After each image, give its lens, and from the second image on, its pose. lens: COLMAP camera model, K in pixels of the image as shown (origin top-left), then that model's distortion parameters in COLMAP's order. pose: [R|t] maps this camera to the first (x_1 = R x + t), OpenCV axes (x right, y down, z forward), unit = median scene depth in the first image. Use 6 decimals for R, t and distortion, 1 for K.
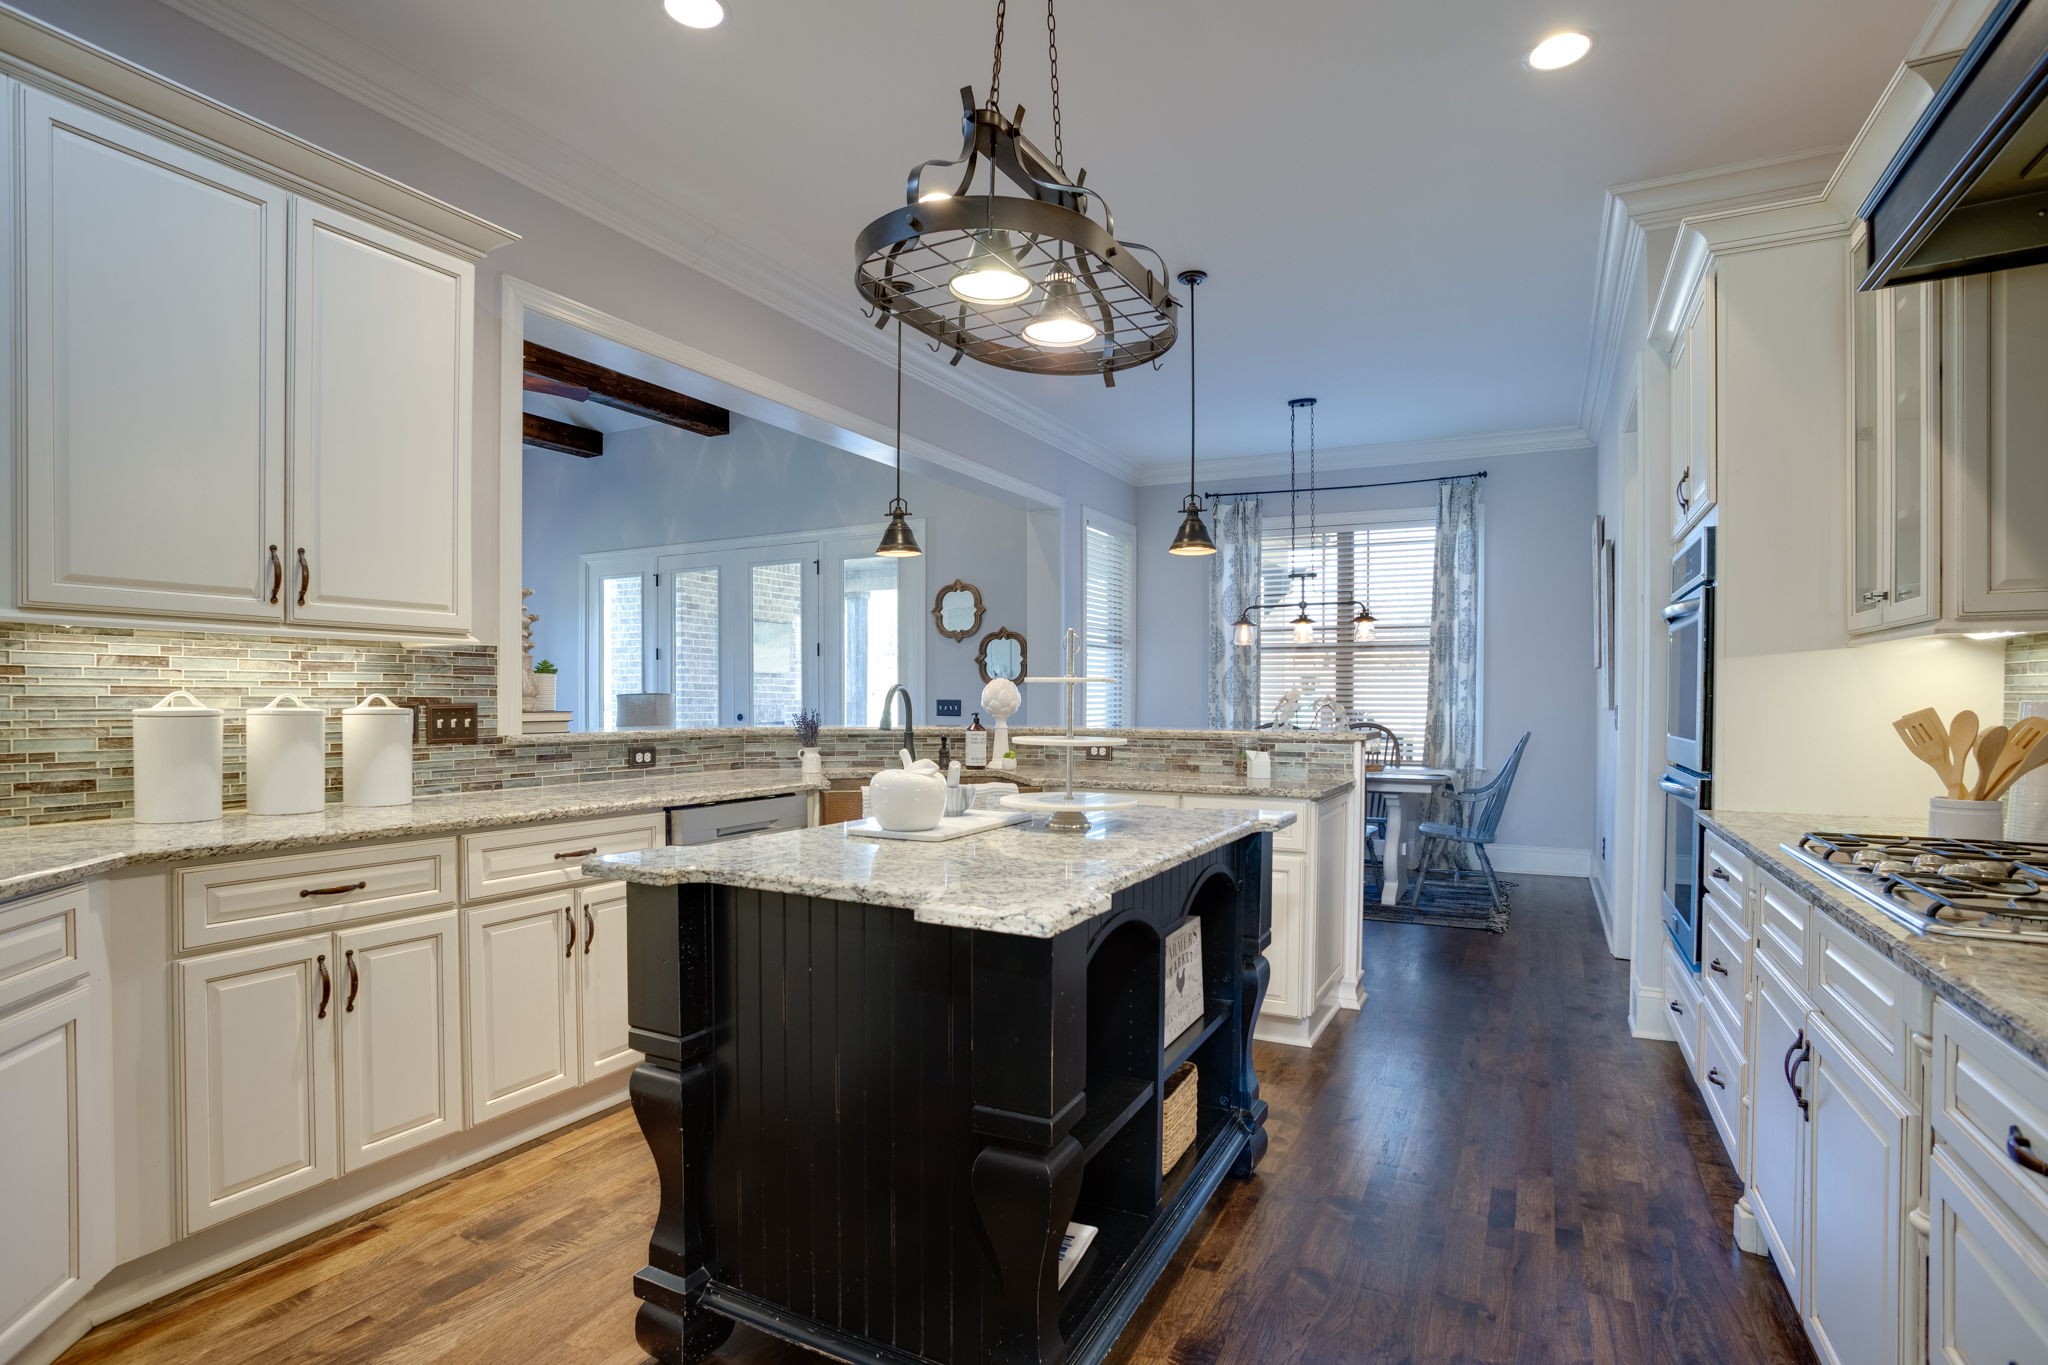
lens RADIAL K [[1026.8, 0, 1016.5], [0, 1026.8, 654.7], [0, 0, 1]] dist [-0.057928, 0.028197]
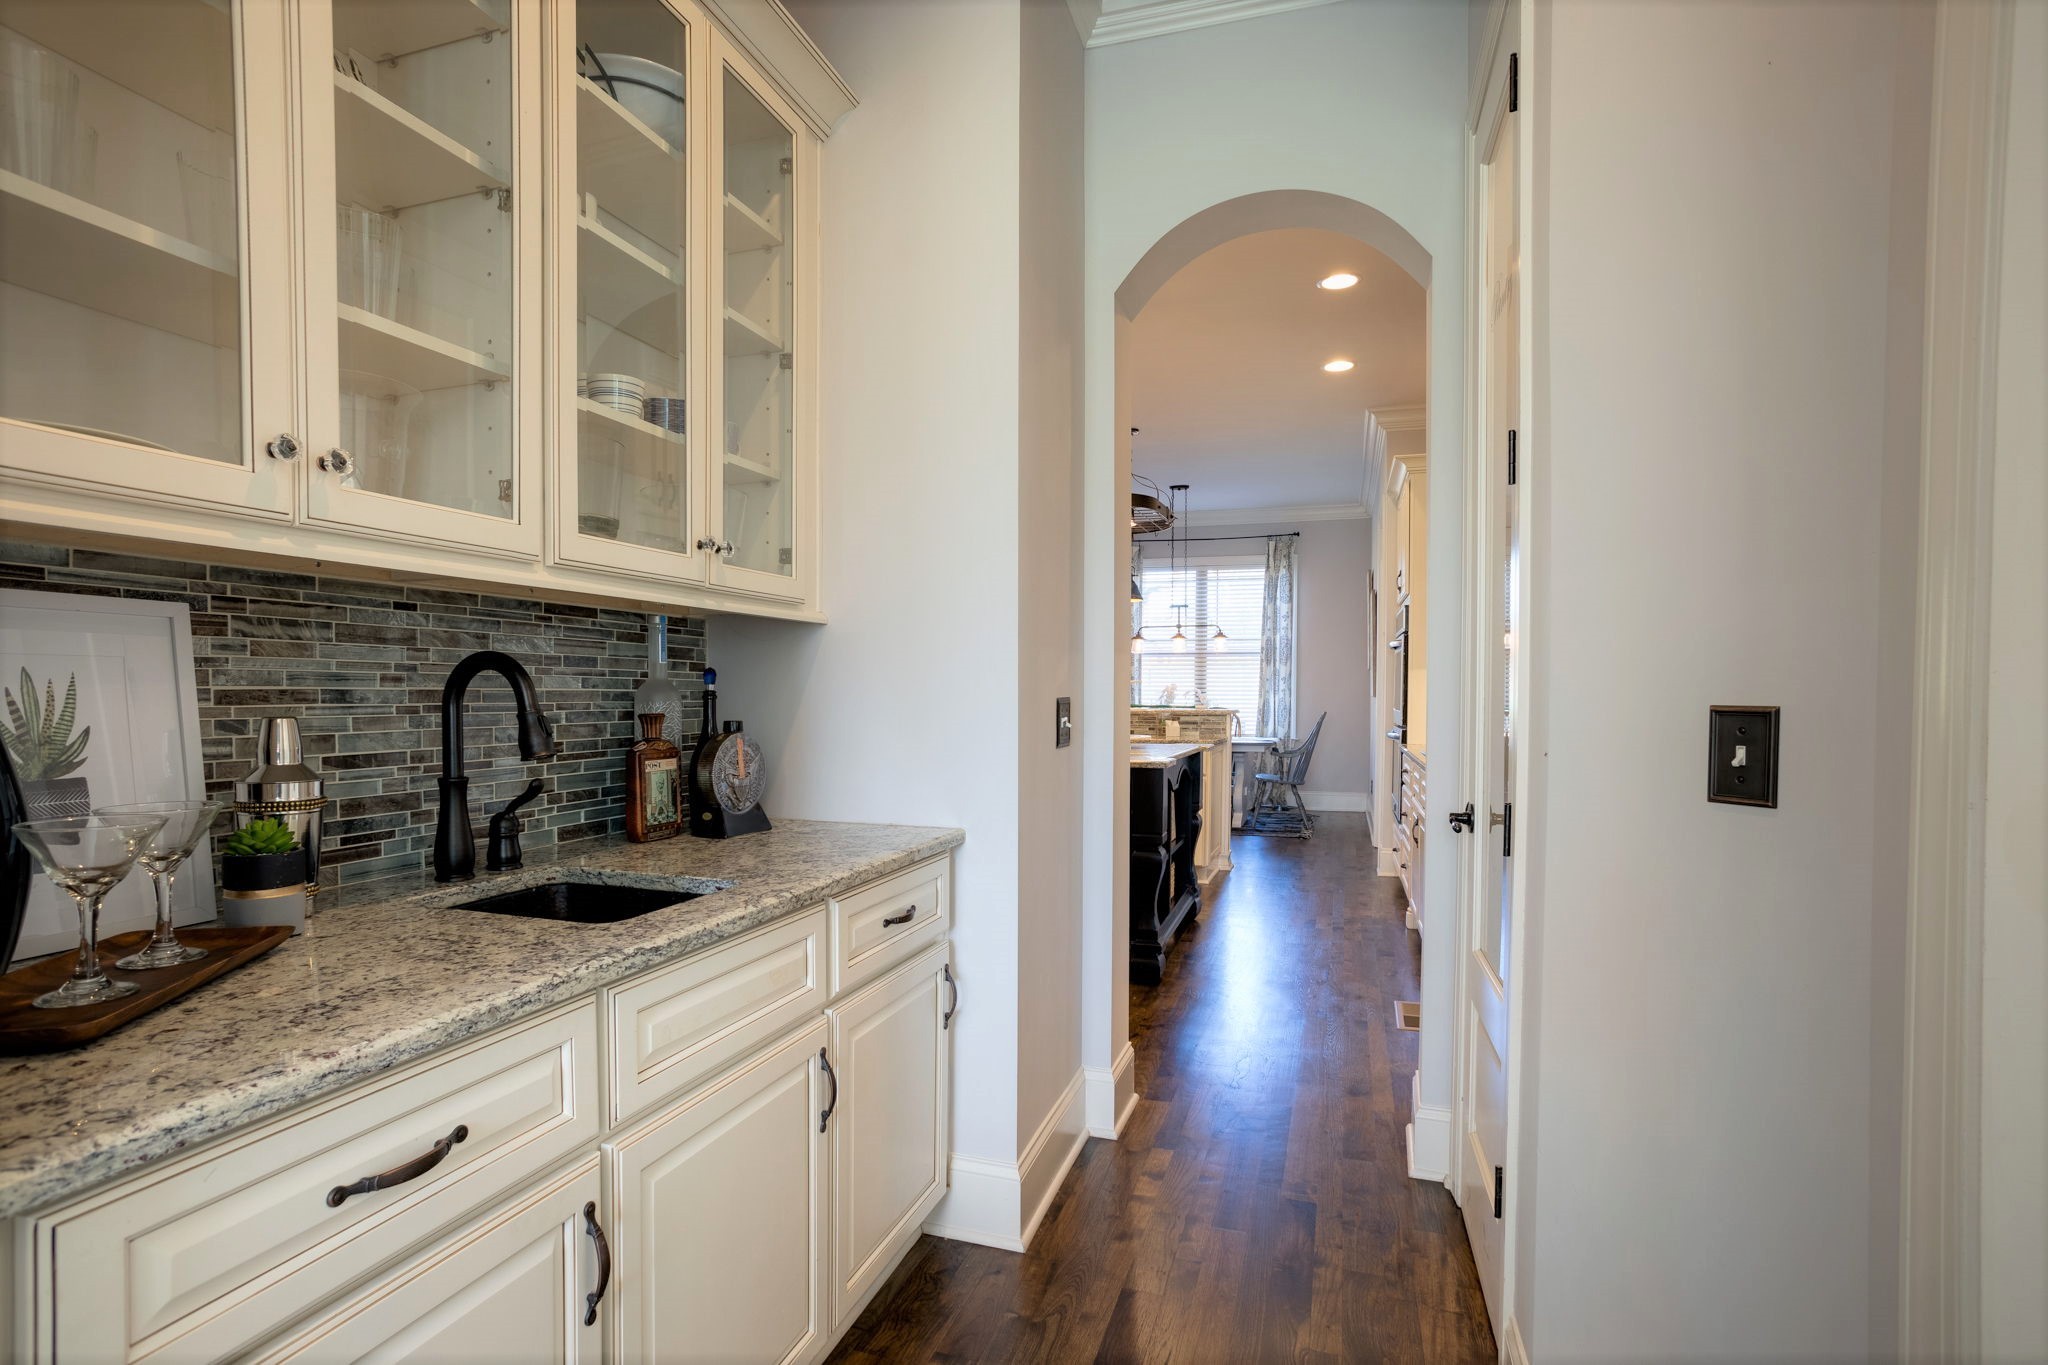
lens RADIAL K [[955.9, 0, 1028.4], [0, 955.9, 639.3], [0, 0, 1]] dist [-0.002716, -0.000149]
pose [[0.987135, 0.008064, 0.159686, -0.150331], [-0.006404, 0.999920, -0.010907, -0.013181], [-0.159761, 0.009744, 0.987108, -0.316280]]
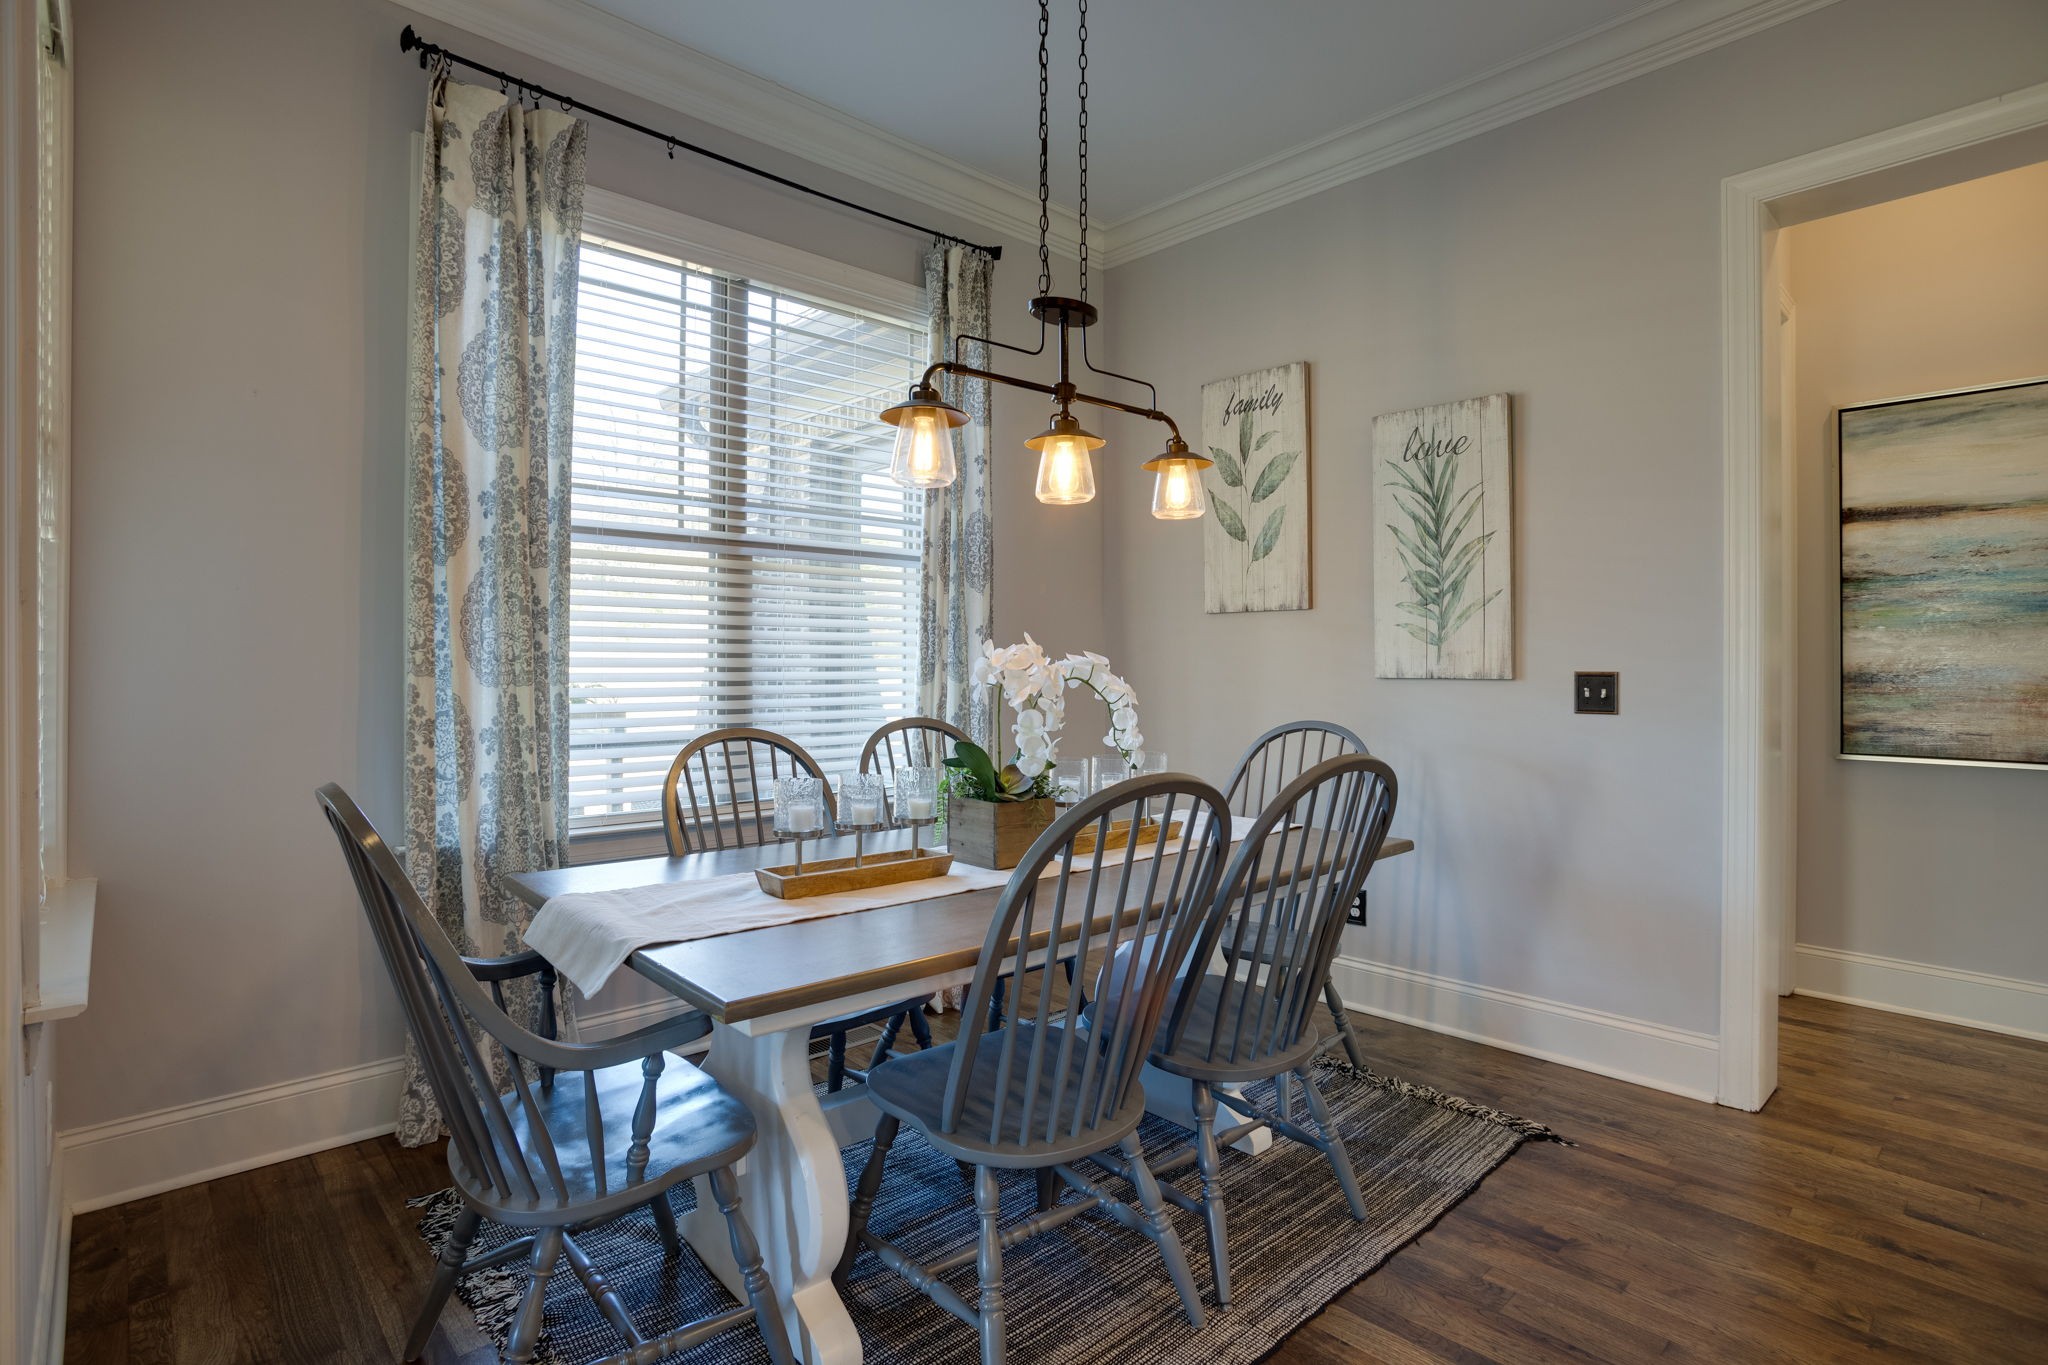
lens RADIAL K [[1026.8, 0, 1016.5], [0, 1026.8, 654.7], [0, 0, 1]] dist [-0.057928, 0.028197]
pose [[0.353133, 0.004908, 0.935560, -0.053822], [-0.034136, 0.999388, 0.007642, 0.038660], [-0.934950, -0.034635, 0.353084, 0.871114]]
